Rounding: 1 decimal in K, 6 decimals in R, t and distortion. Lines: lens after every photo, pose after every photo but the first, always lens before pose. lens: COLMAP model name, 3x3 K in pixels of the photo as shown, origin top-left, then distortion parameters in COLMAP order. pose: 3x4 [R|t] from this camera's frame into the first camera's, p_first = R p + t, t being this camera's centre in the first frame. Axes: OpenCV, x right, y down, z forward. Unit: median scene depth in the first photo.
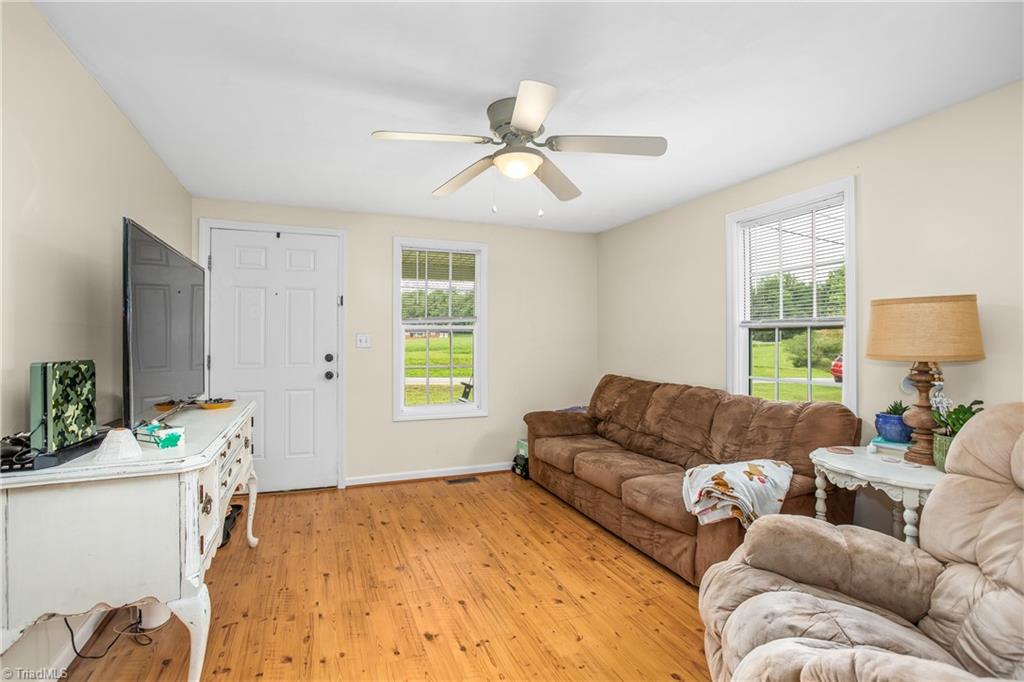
lens RADIAL K [[490.8, 0, 510.9], [0, 490.8, 337.4], [0, 0, 1]] dist [-0.029926, 0.012807]
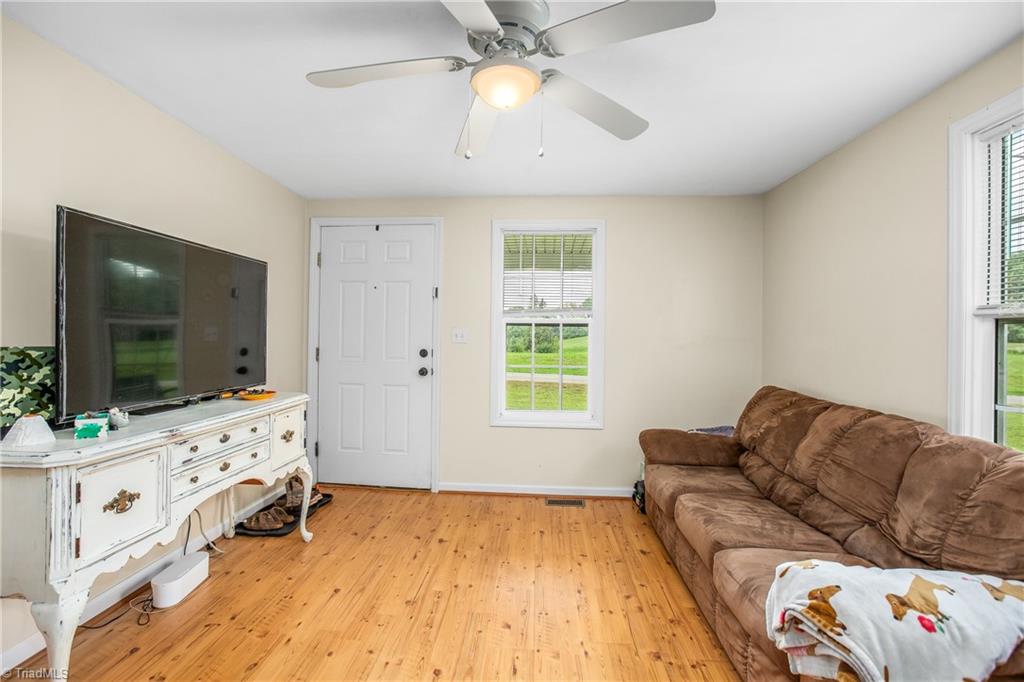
lens RADIAL K [[490.8, 0, 509.1], [0, 490.8, 339.1], [0, 0, 1]] dist [-0.029926, 0.012807]
pose [[0.894081, 0.011815, -0.447749, 0.227344], [-0.009553, 0.999928, 0.007309, 0.006816], [0.447803, -0.002257, 0.894129, 0.246322]]
